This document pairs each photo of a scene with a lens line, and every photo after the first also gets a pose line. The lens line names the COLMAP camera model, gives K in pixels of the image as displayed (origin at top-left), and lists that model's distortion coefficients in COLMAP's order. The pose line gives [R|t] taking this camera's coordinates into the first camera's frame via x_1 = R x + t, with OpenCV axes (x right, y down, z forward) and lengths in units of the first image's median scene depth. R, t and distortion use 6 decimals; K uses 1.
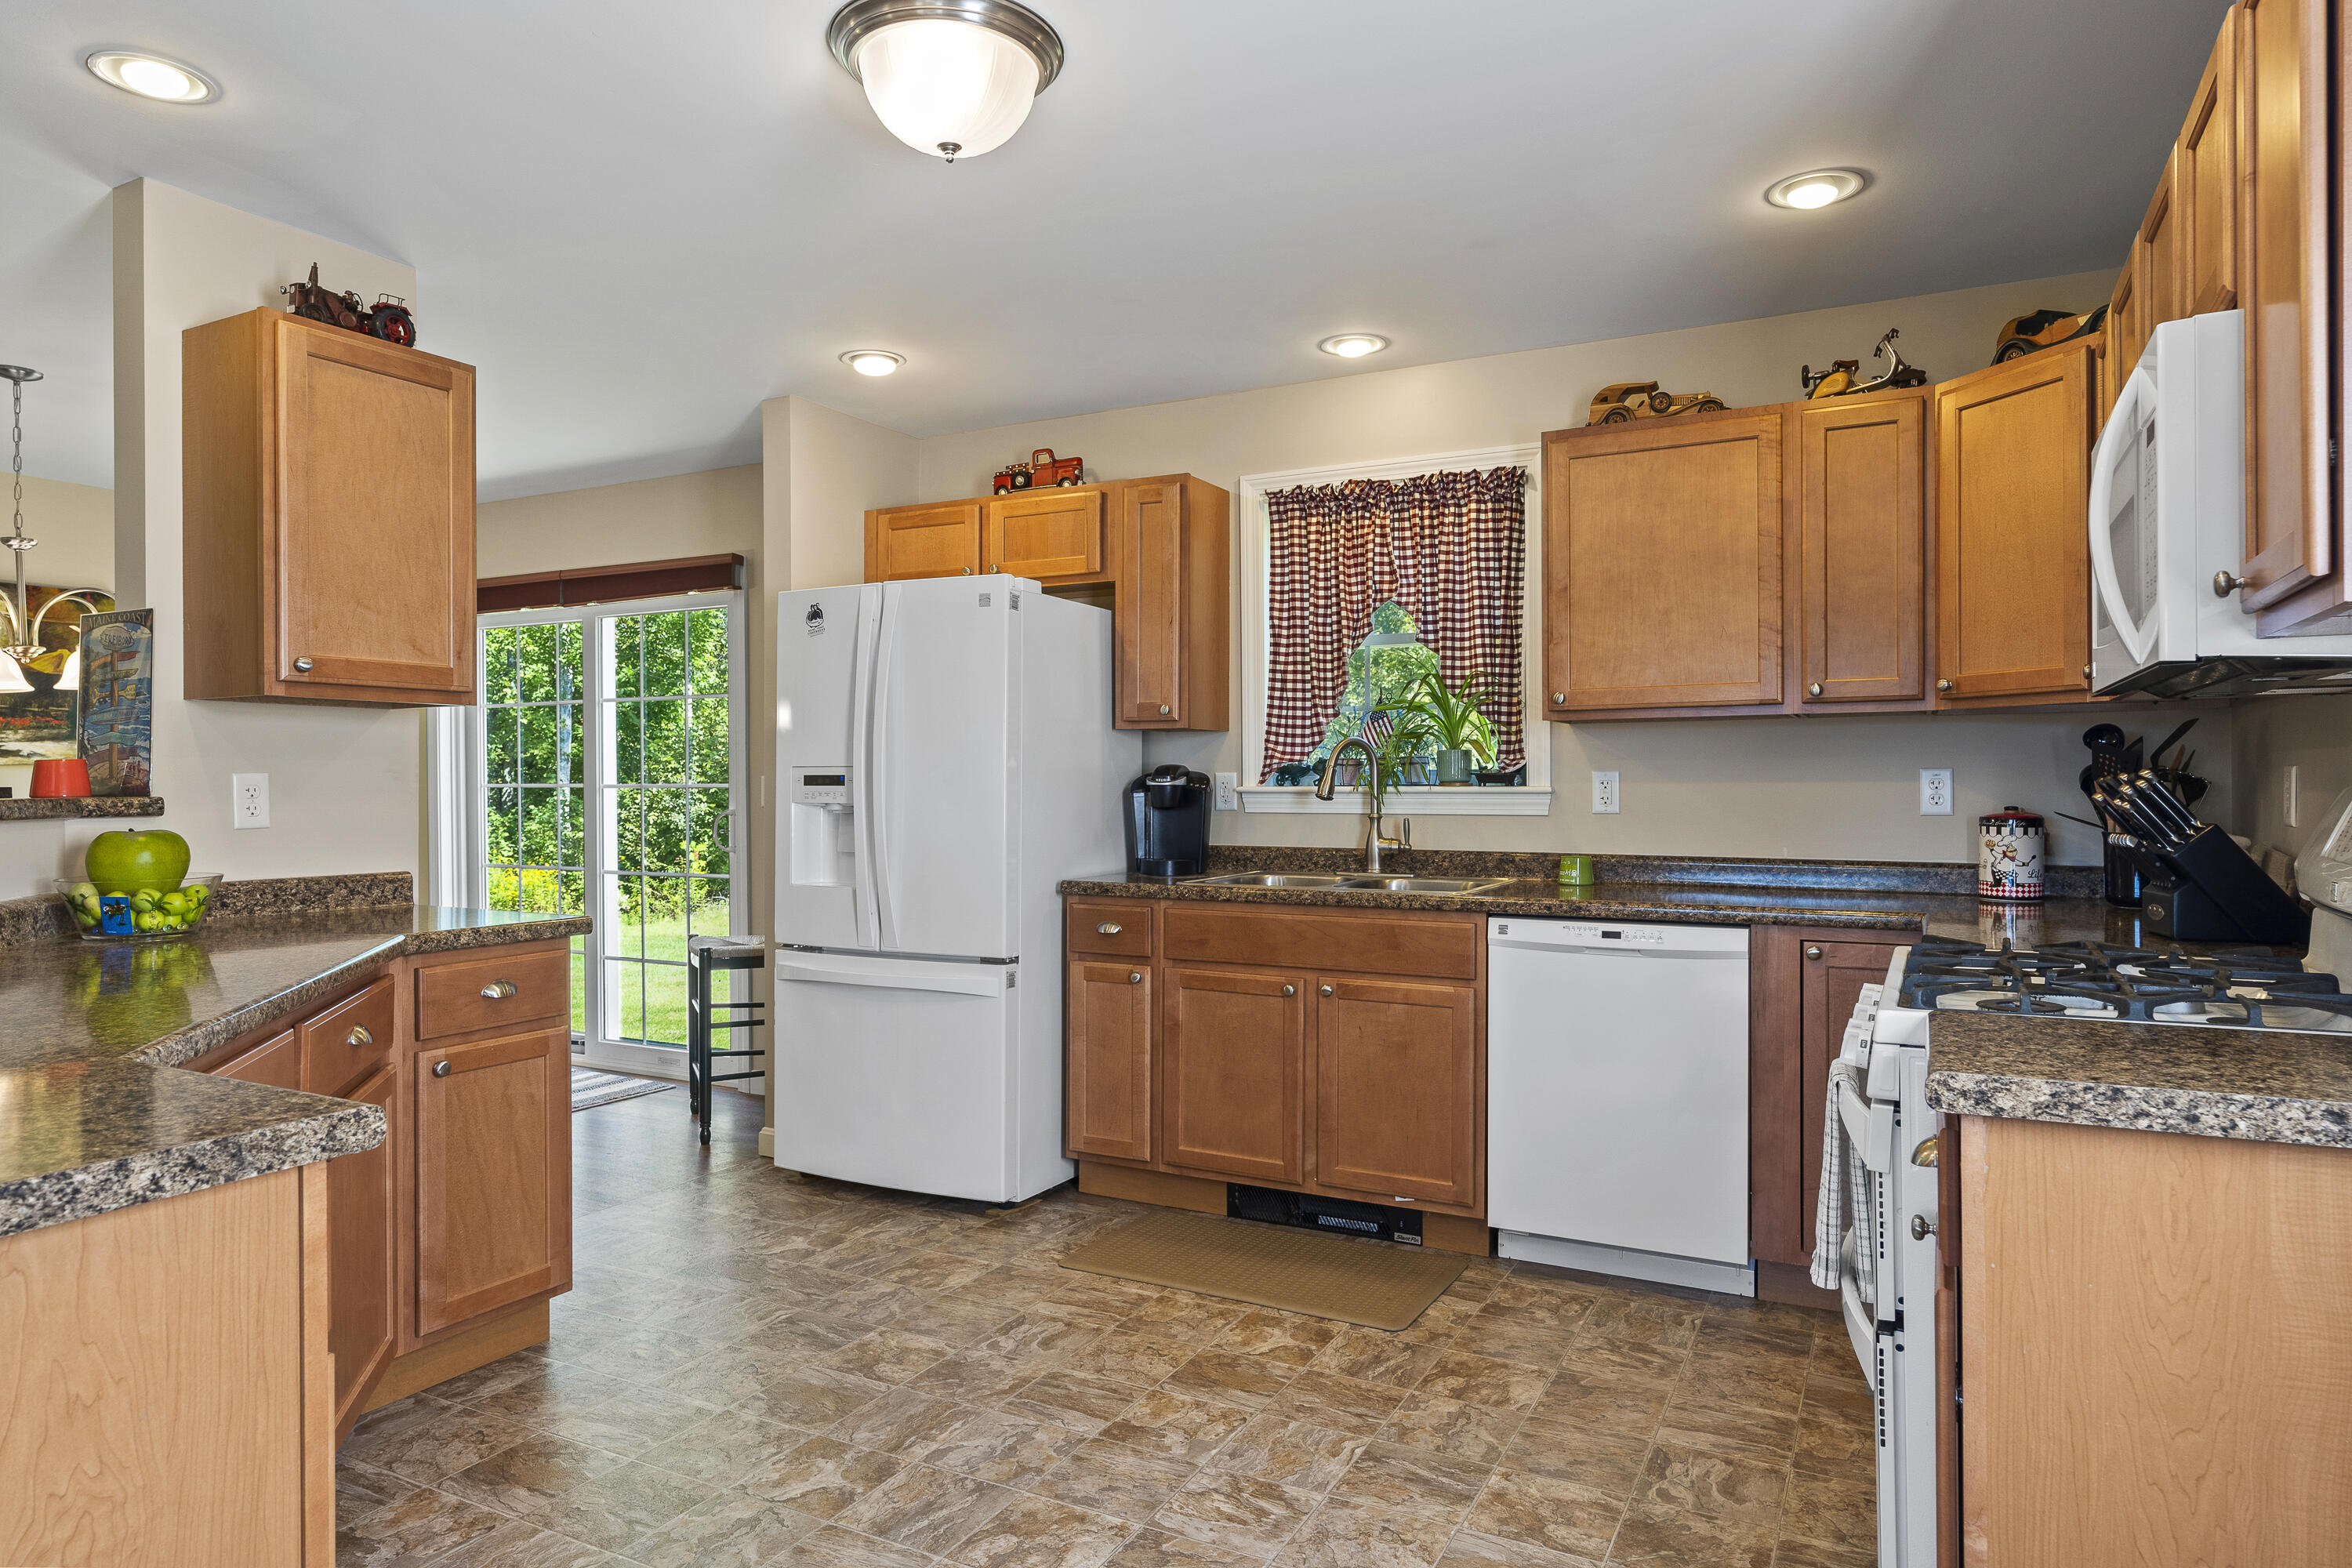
lens RADIAL K [[1420.3, 0, 1160.2], [0, 1420.3, 775.8], [0, 0, 1]] dist [-0.016874, -0.001356]
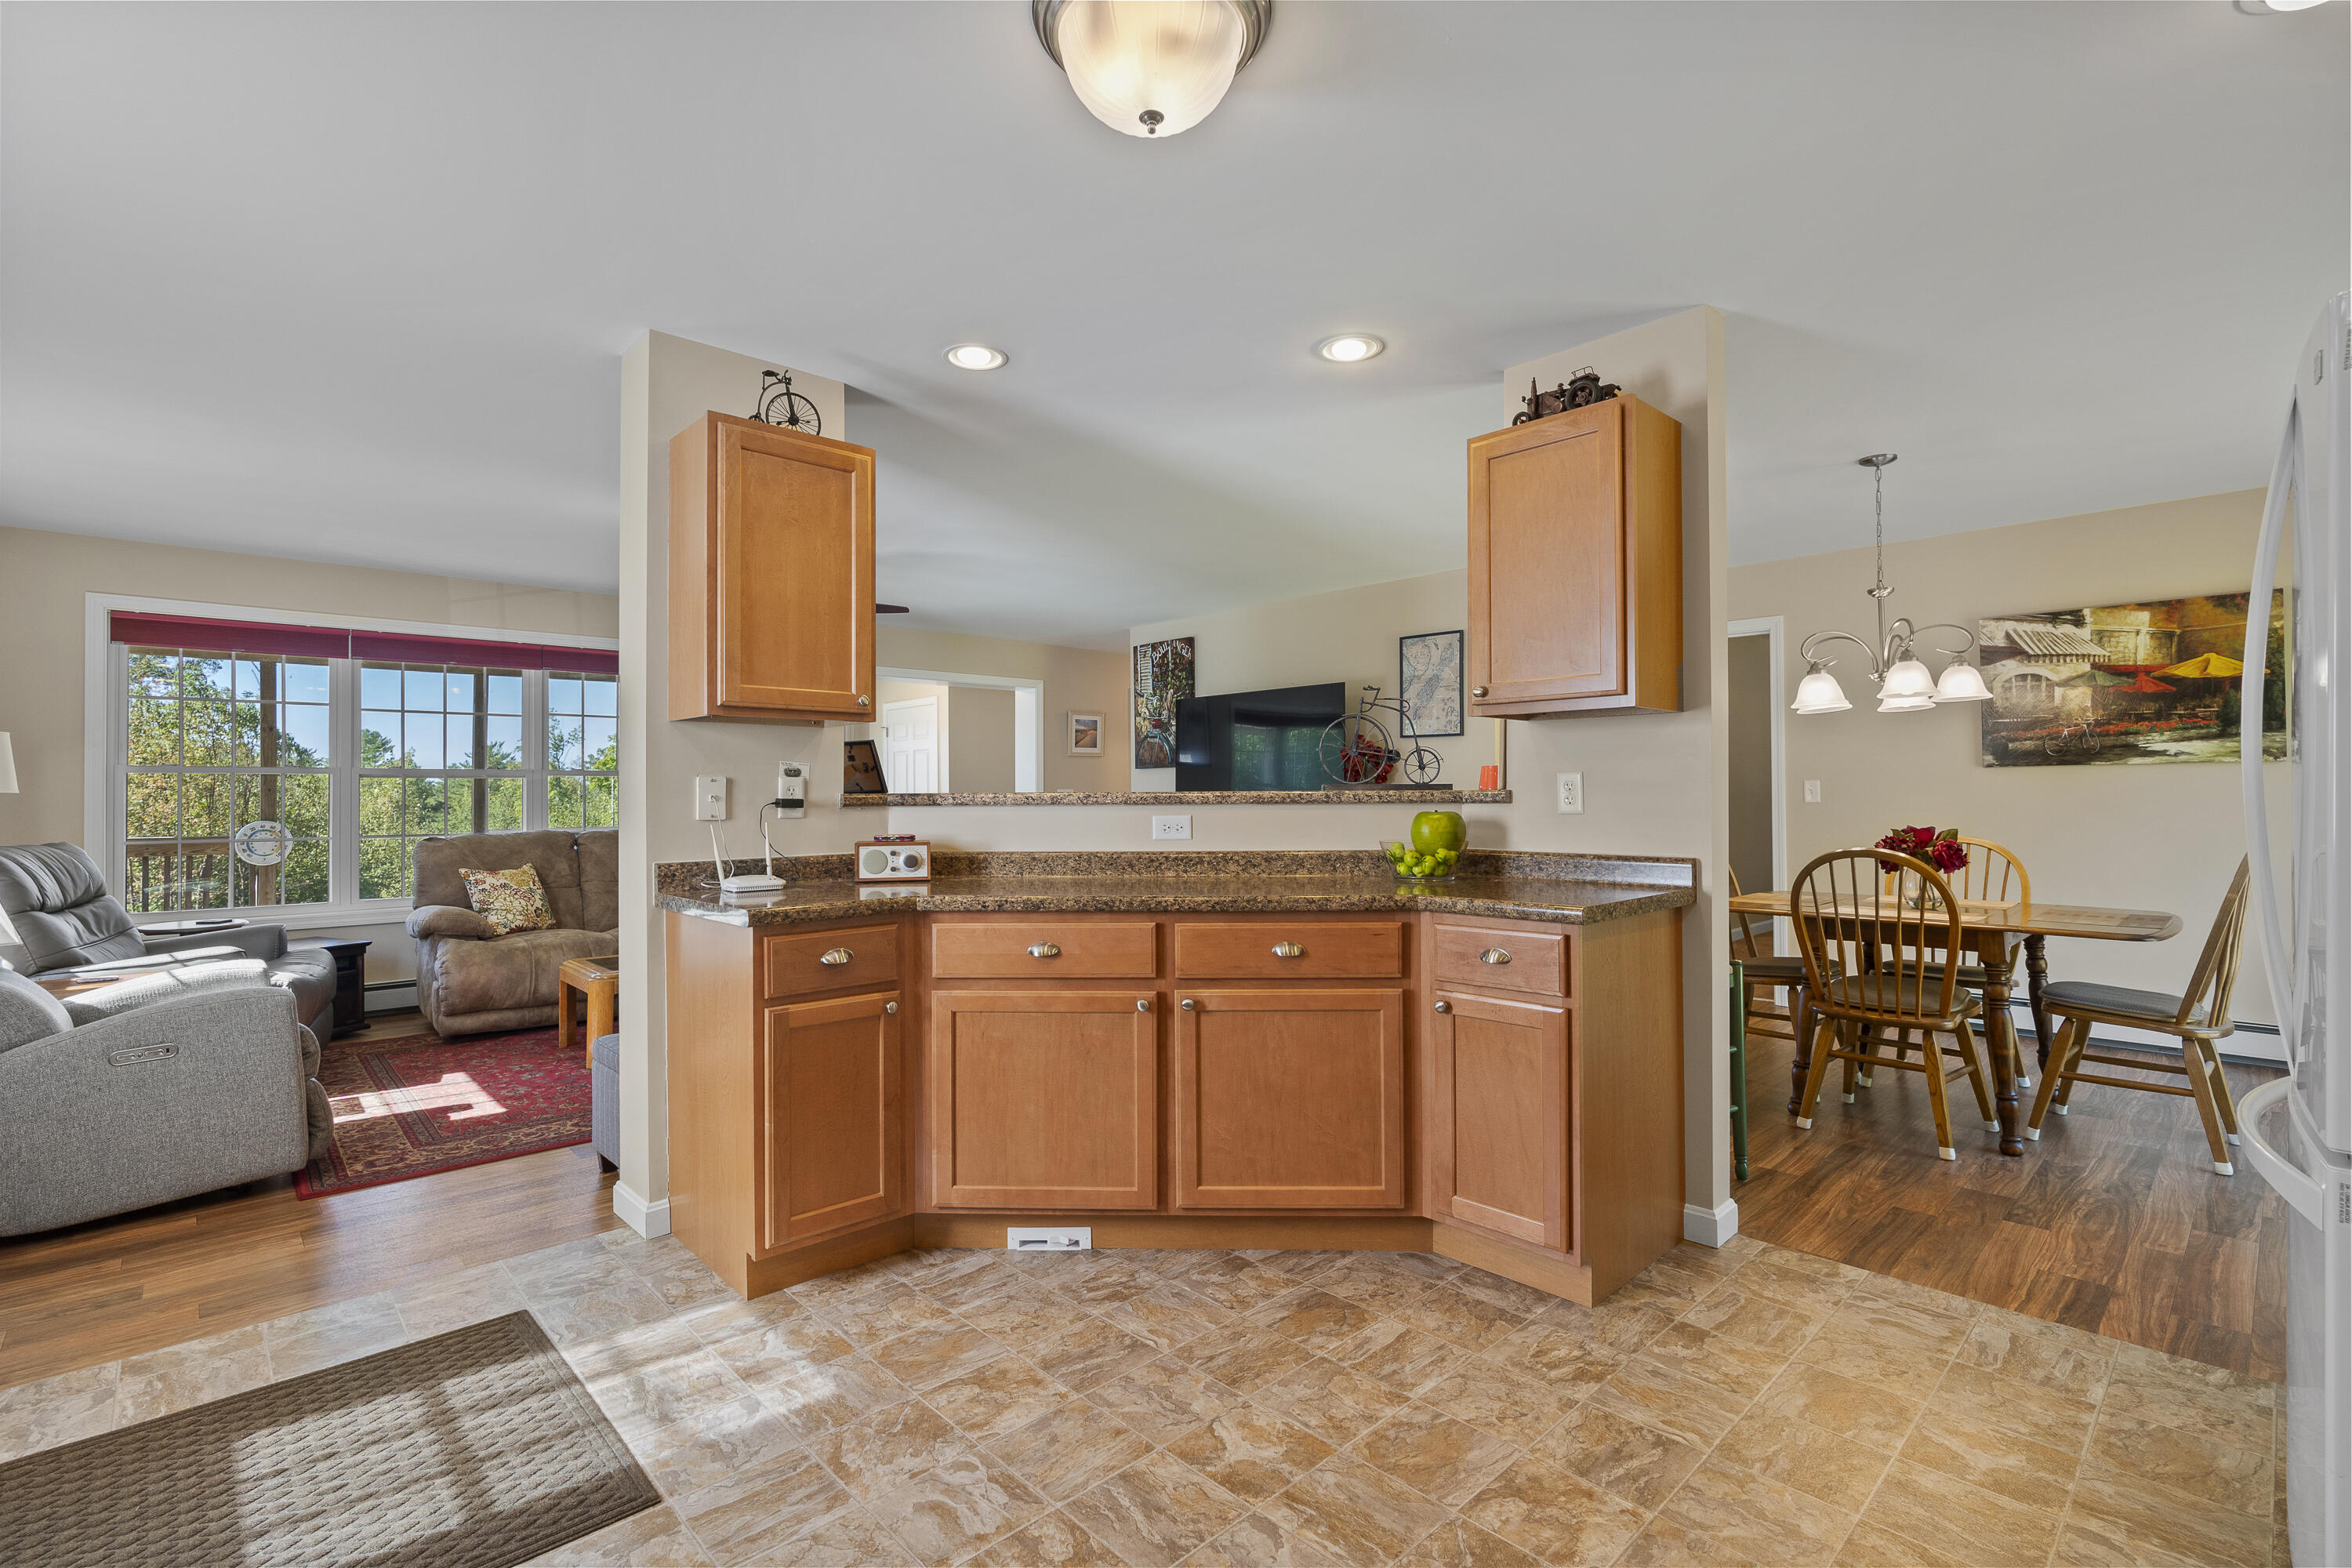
lens RADIAL K [[1063.6, 0, 1180.6], [0, 1063.6, 785.6], [0, 0, 1]] dist [-0.000511, 0.000234]
pose [[-0.312518, -0.003619, -0.949905, 0.397984], [0.010636, 0.999917, -0.007309, 0.013422], [0.949852, -0.012388, -0.312454, 0.929088]]
